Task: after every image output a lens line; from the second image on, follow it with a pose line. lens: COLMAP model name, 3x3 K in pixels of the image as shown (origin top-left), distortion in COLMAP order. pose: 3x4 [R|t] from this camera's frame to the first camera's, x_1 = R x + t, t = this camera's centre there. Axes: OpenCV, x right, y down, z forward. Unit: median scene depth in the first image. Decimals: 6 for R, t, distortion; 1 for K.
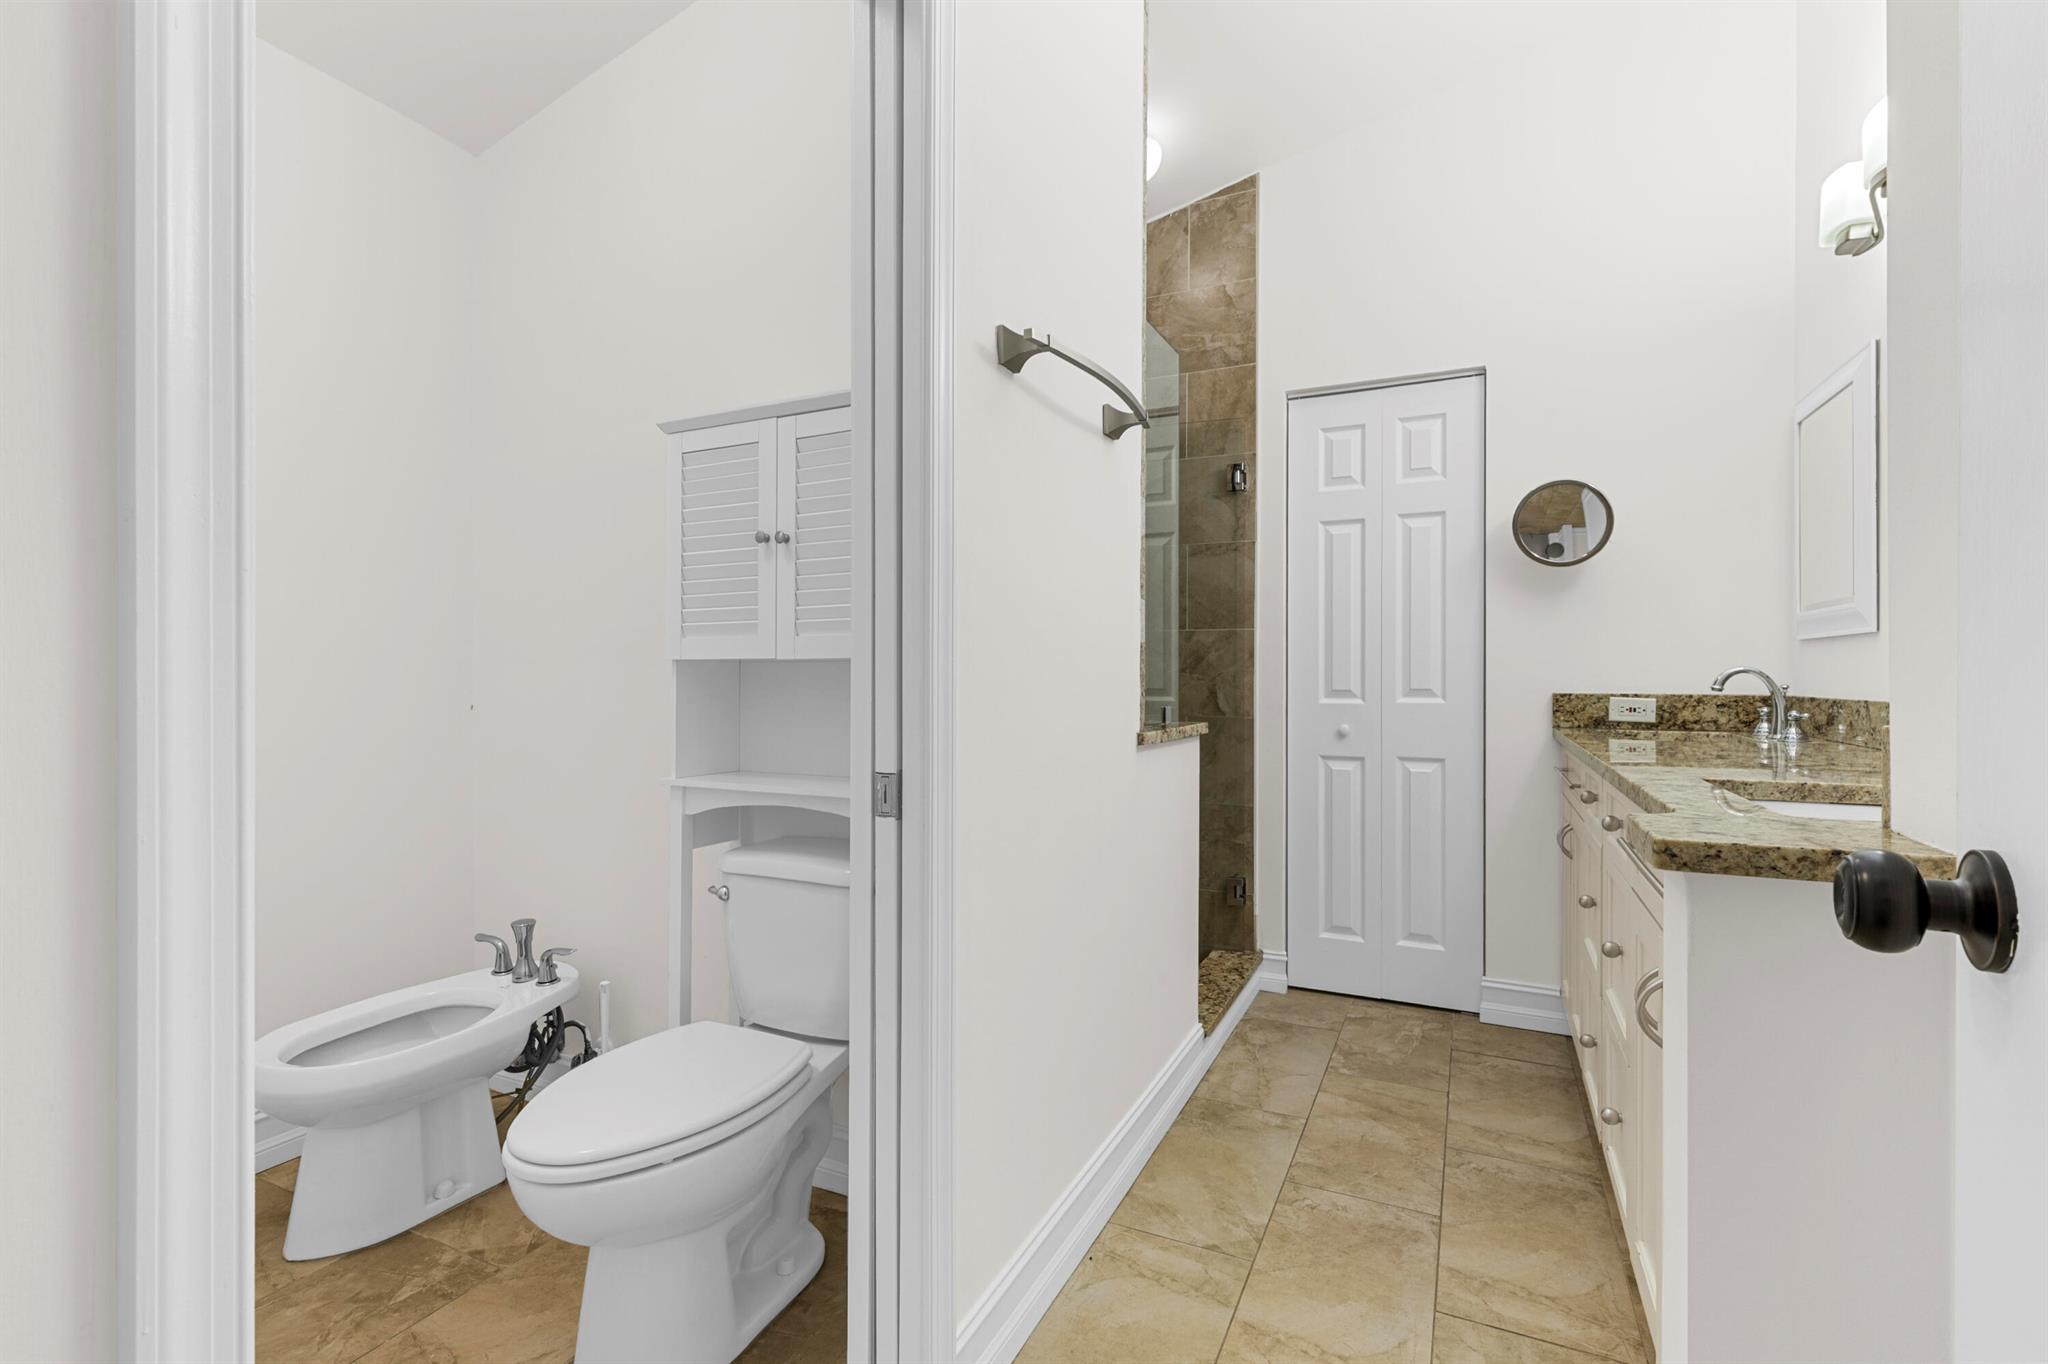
lens RADIAL K [[921.1, 0, 1030.7], [0, 921.1, 675.5], [0, 0, 1]] dist [0.007944, -0.001480]
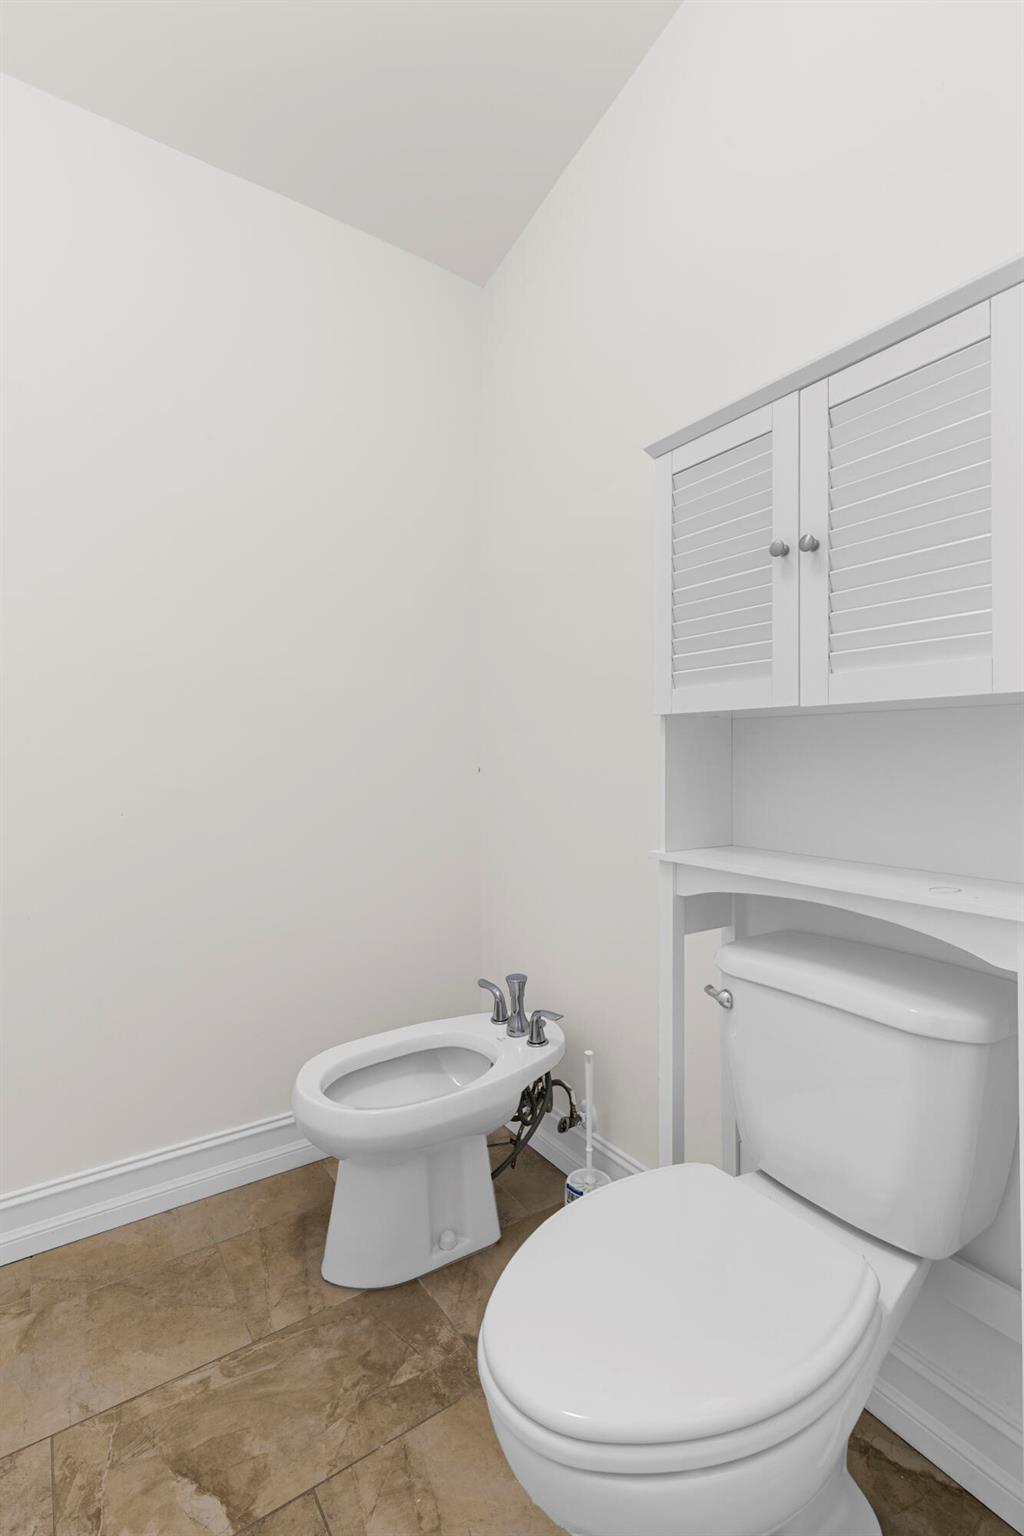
lens RADIAL K [[690.8, 0, 513.6], [0, 690.8, 761.0], [0, 0, 1]] dist [0.007944, -0.001480]
pose [[0.864417, 0.004027, -0.502759, -0.182262], [0.002041, 0.999932, 0.011519, 0.018387], [0.502771, -0.010983, 0.864350, 0.369193]]
